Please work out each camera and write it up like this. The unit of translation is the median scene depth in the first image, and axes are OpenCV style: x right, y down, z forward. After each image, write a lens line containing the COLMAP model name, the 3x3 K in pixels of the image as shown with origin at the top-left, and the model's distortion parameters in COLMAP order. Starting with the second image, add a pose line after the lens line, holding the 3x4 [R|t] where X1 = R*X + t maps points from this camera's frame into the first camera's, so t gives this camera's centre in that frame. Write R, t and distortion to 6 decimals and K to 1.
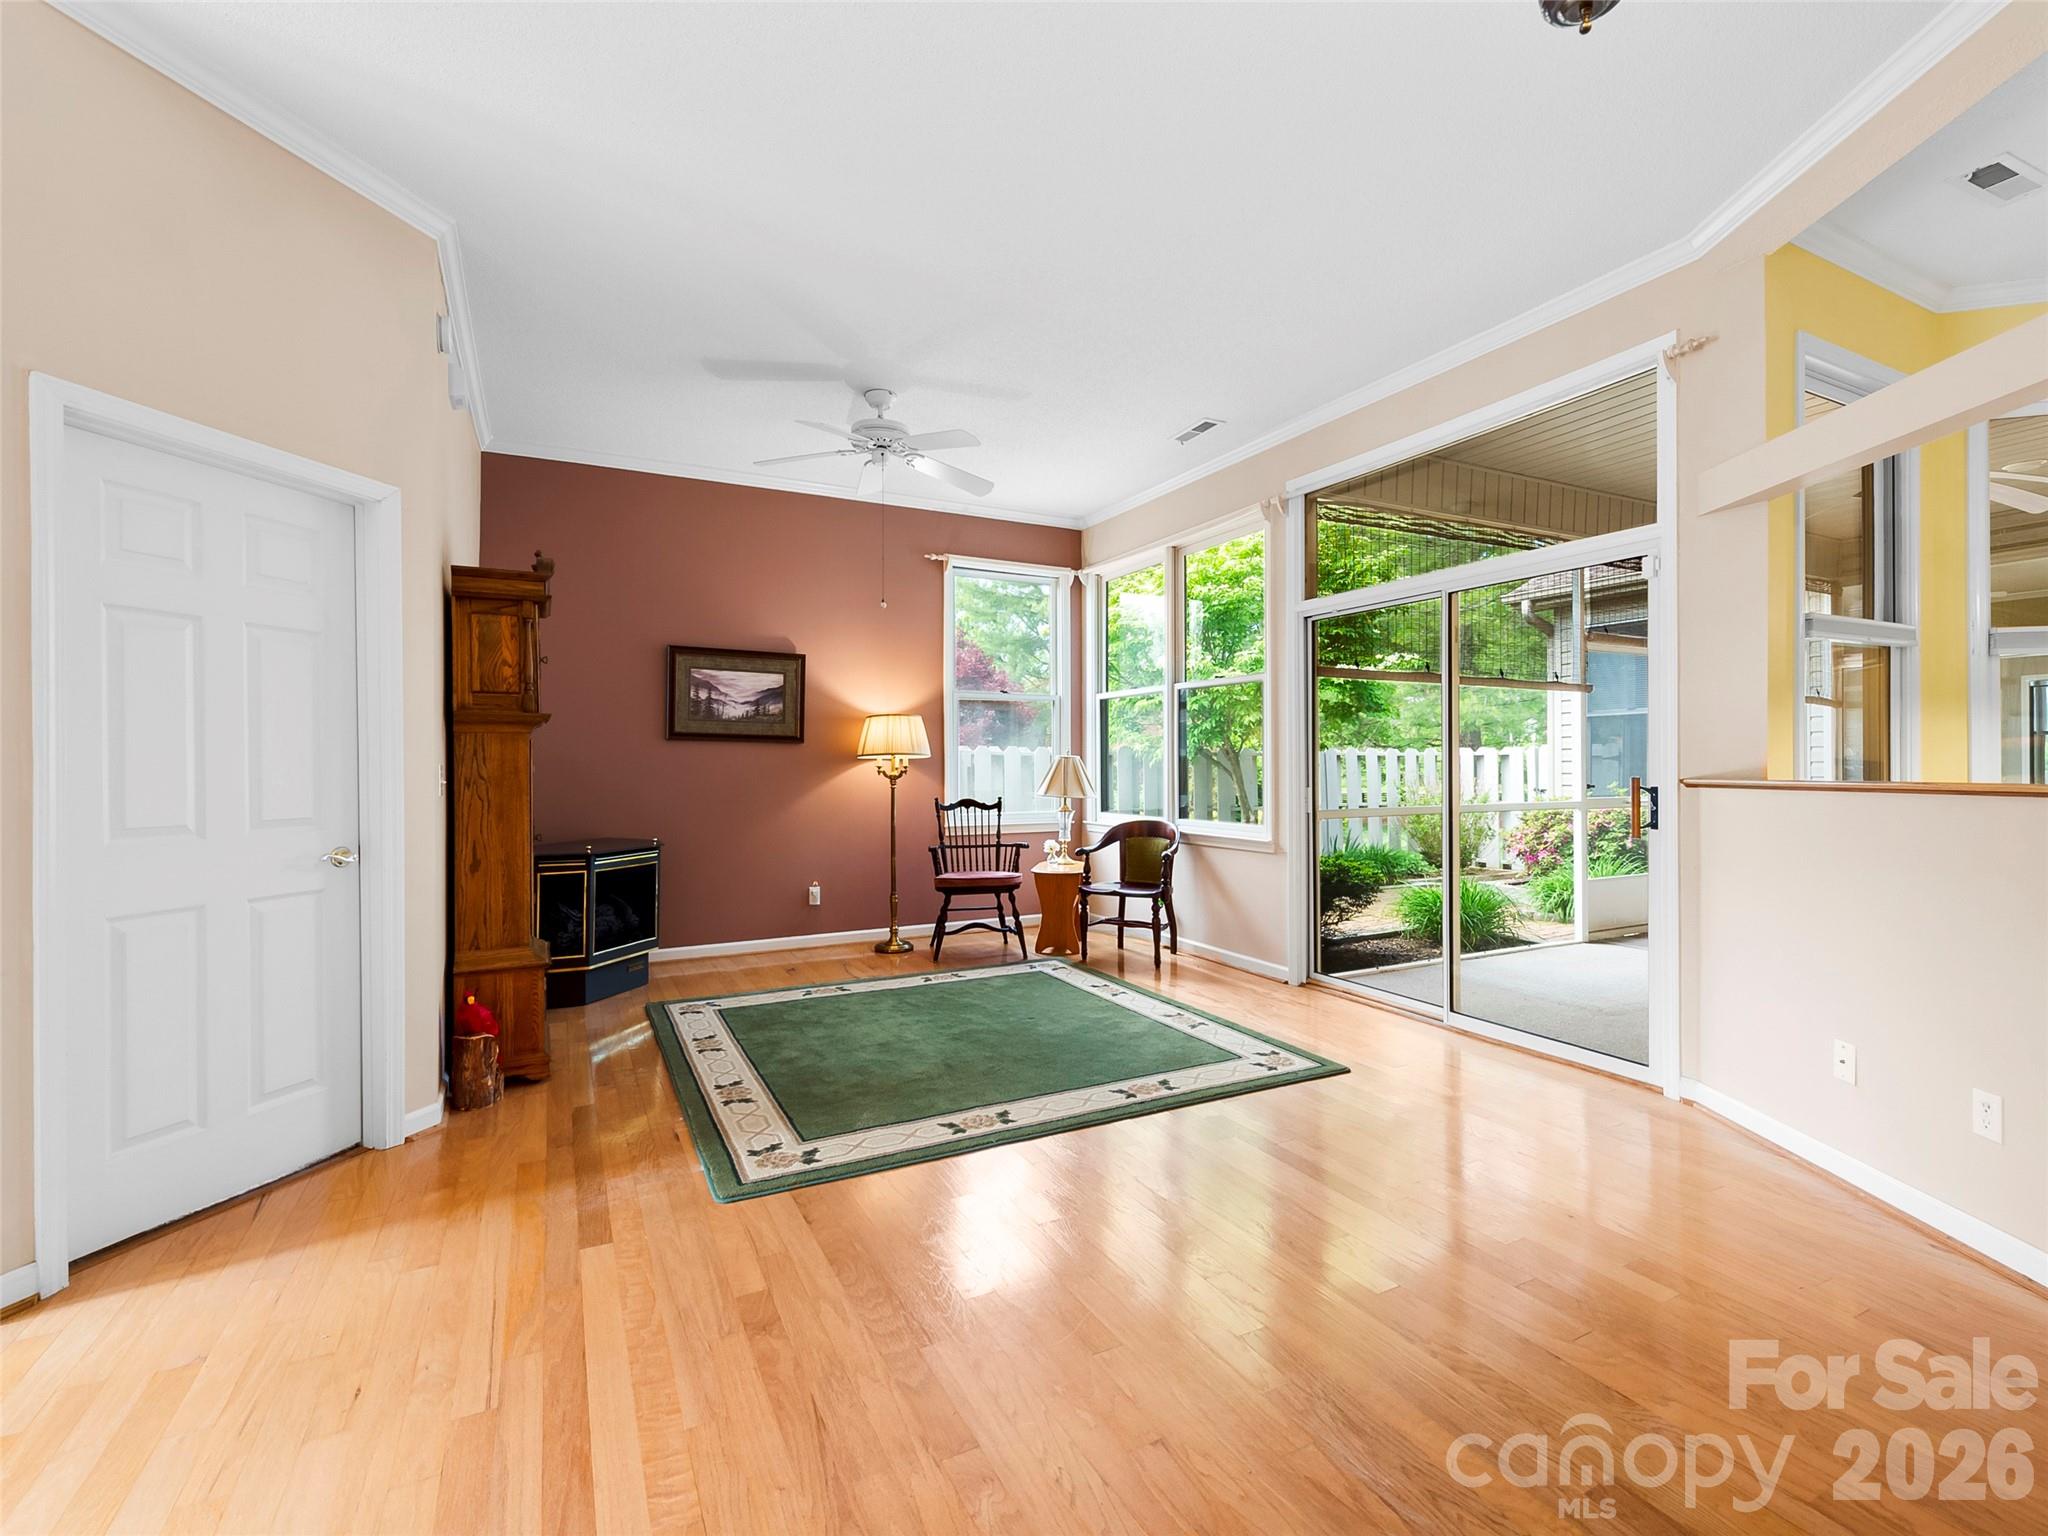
lens RADIAL K [[916.3, 0, 1008.9], [0, 916.3, 760.3], [0, 0, 1]] dist [0.018730, -0.006614]
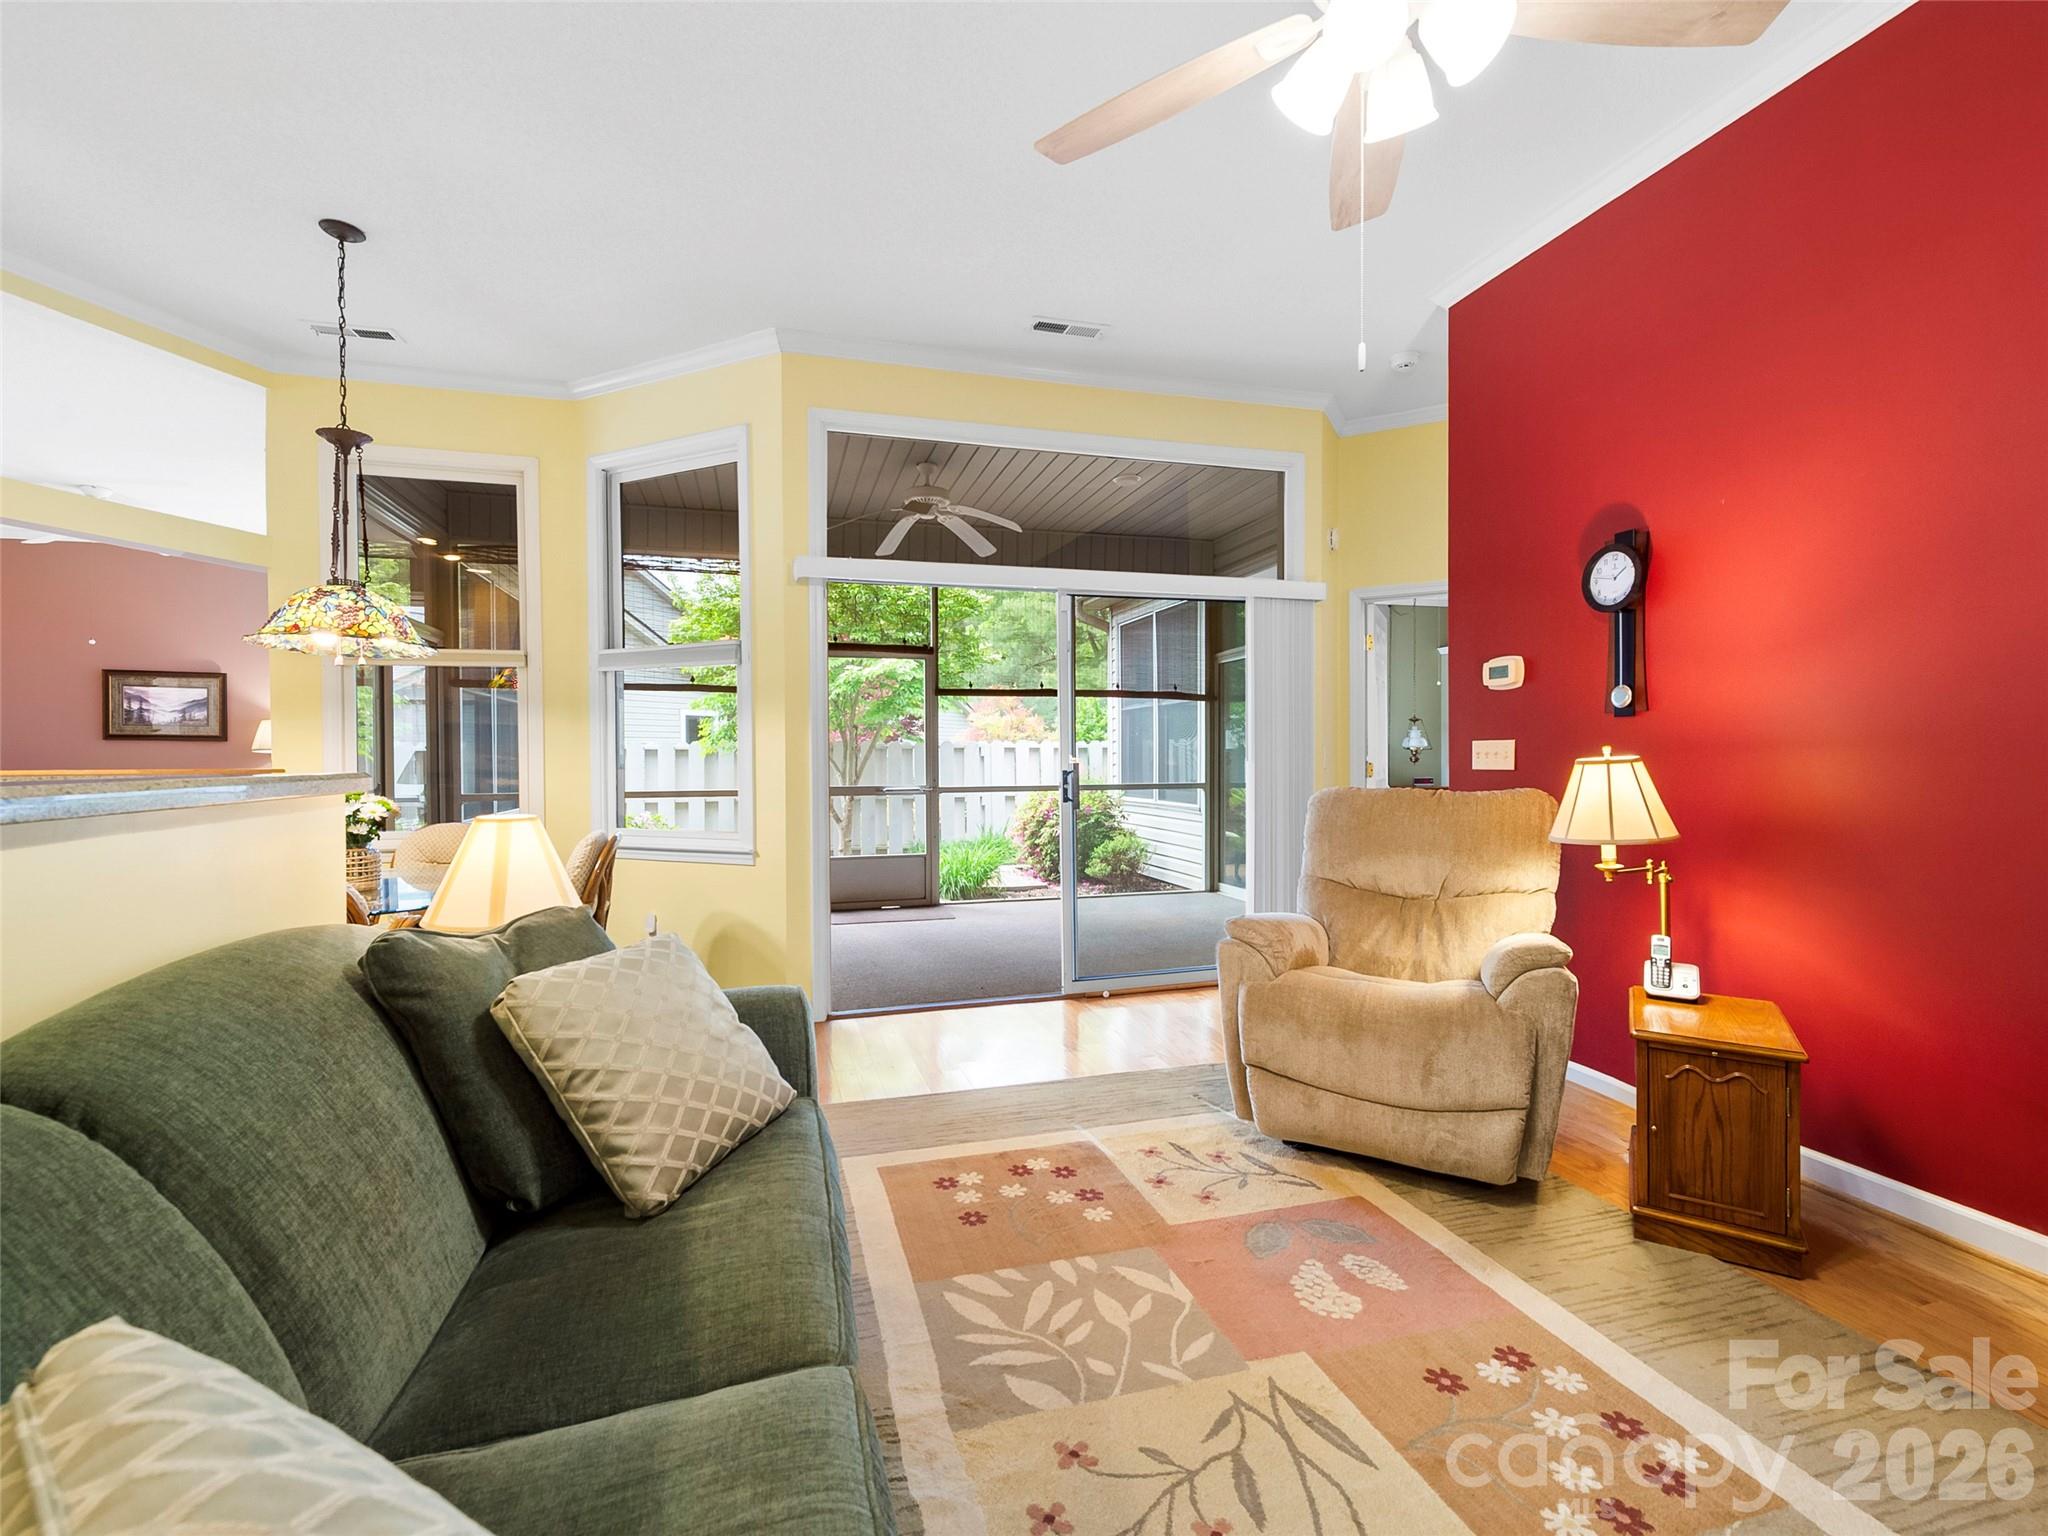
lens RADIAL K [[916.3, 0, 1021.8], [0, 916.3, 765.2], [0, 0, 1]] dist [0.018730, -0.006614]
pose [[0.982500, 0.000073, -0.186261, 1.457583], [0.002468, 0.999907, 0.013415, 0.000187], [0.186245, -0.013640, 0.982409, -0.102987]]
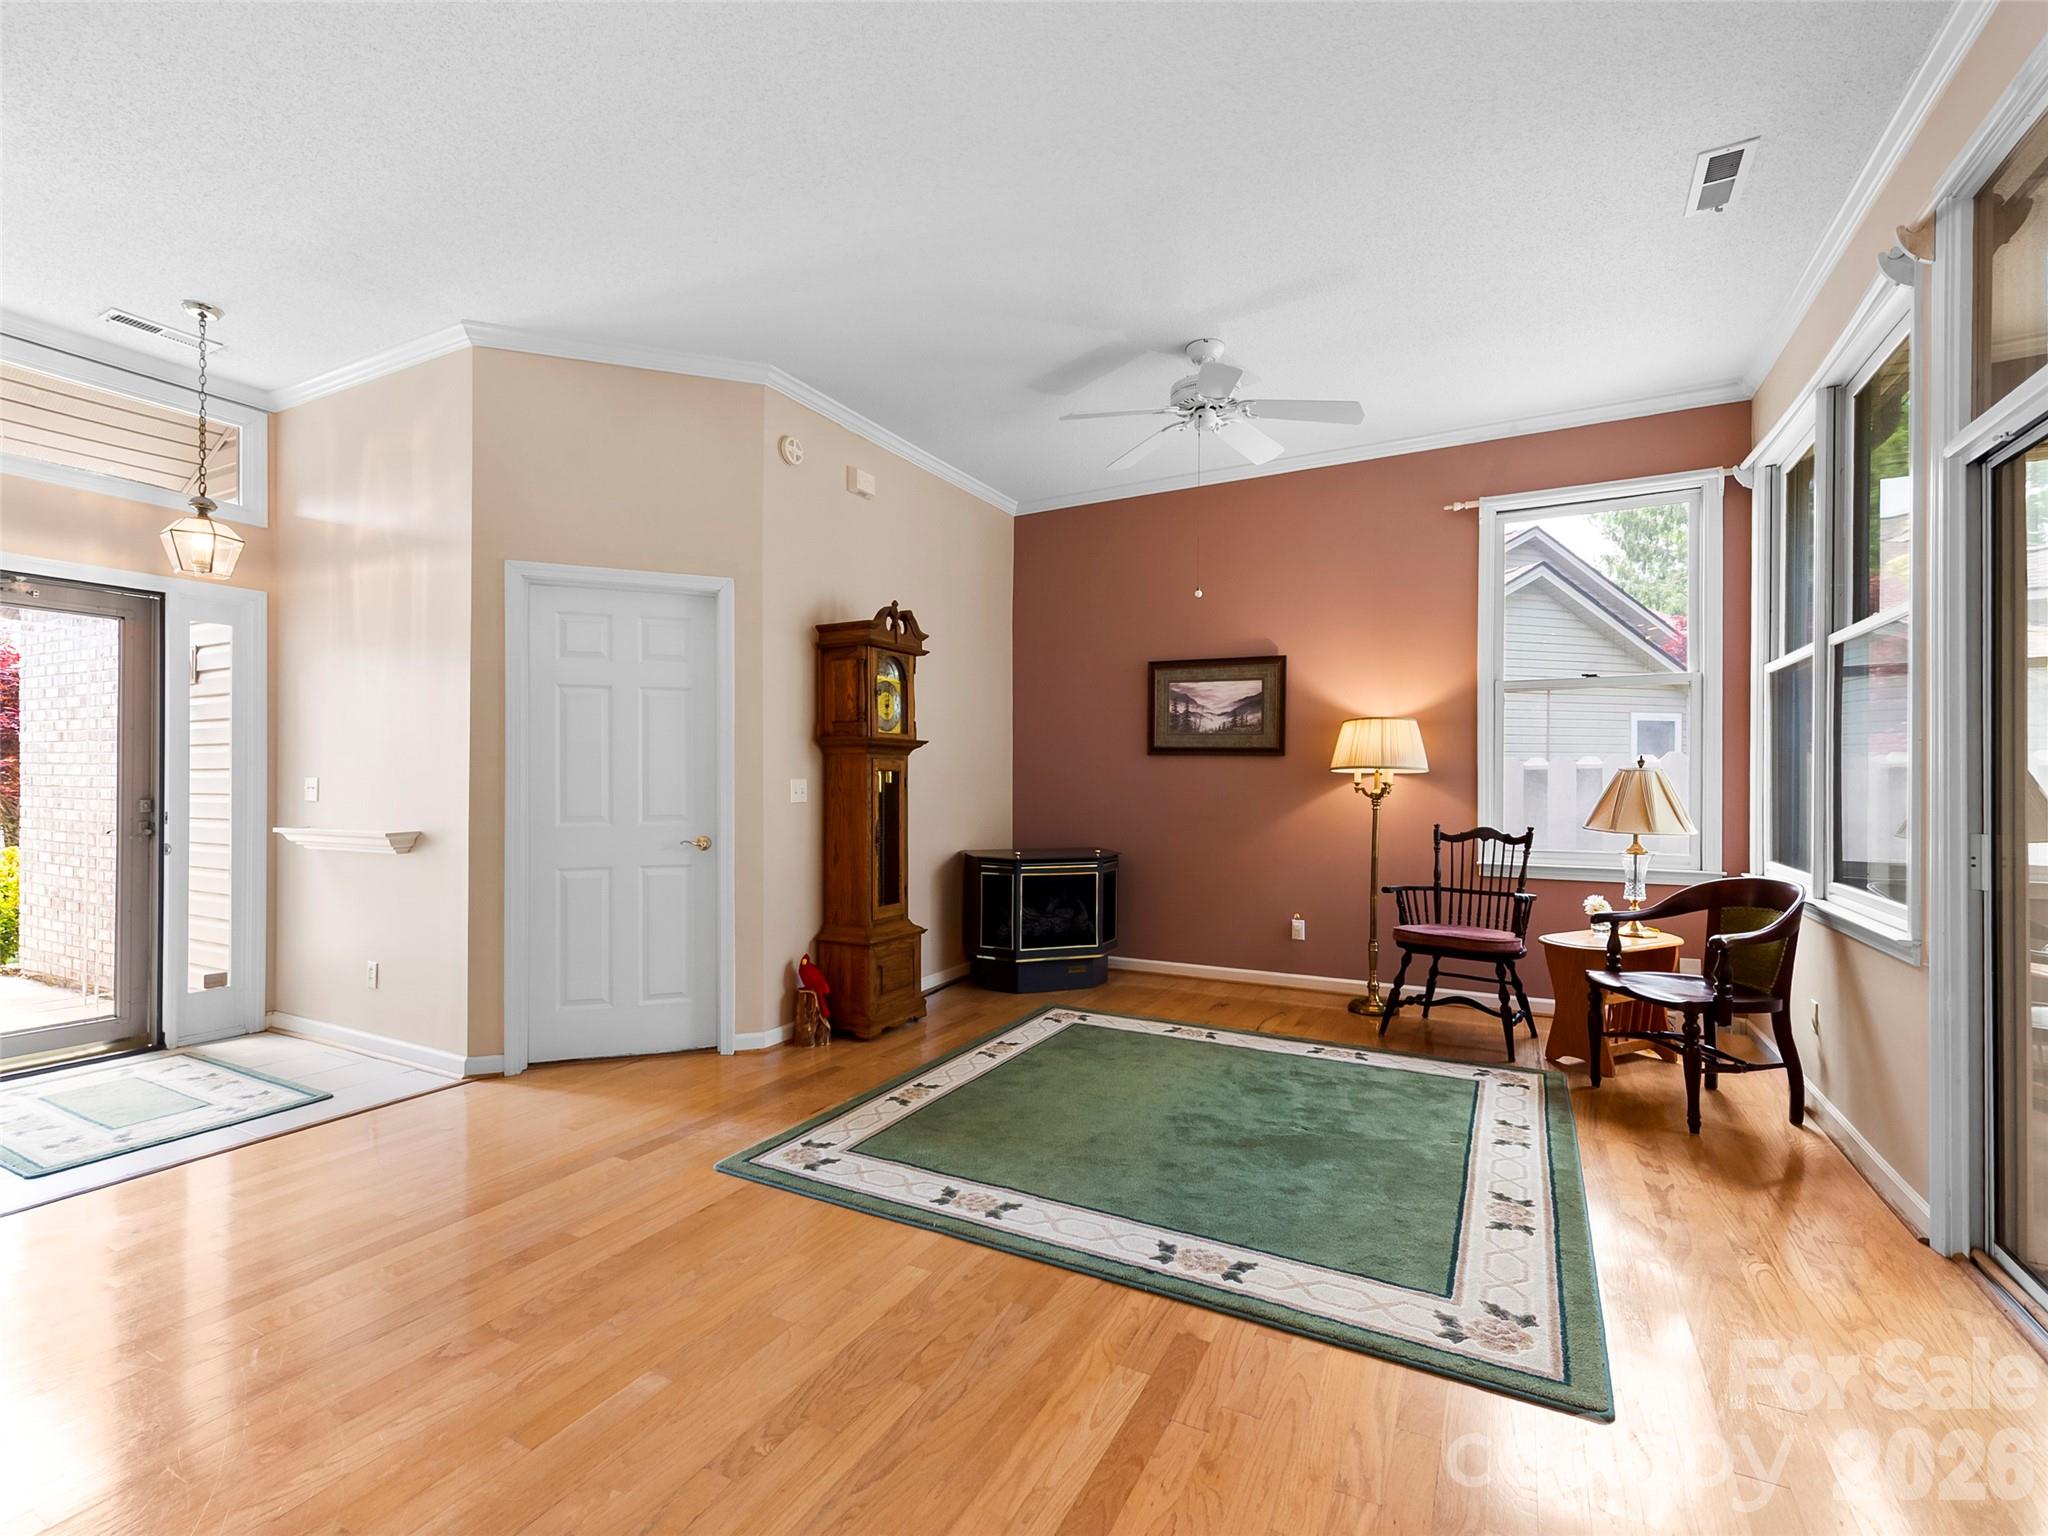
lens RADIAL K [[916.3, 0, 1027.4], [0, 916.3, 780.3], [0, 0, 1]] dist [0.018730, -0.006614]
pose [[0.575945, 0.004783, -0.817474, 0.461574], [0.001022, 0.999978, 0.006571, -0.001358], [0.817488, -0.004620, 0.575928, 0.370339]]
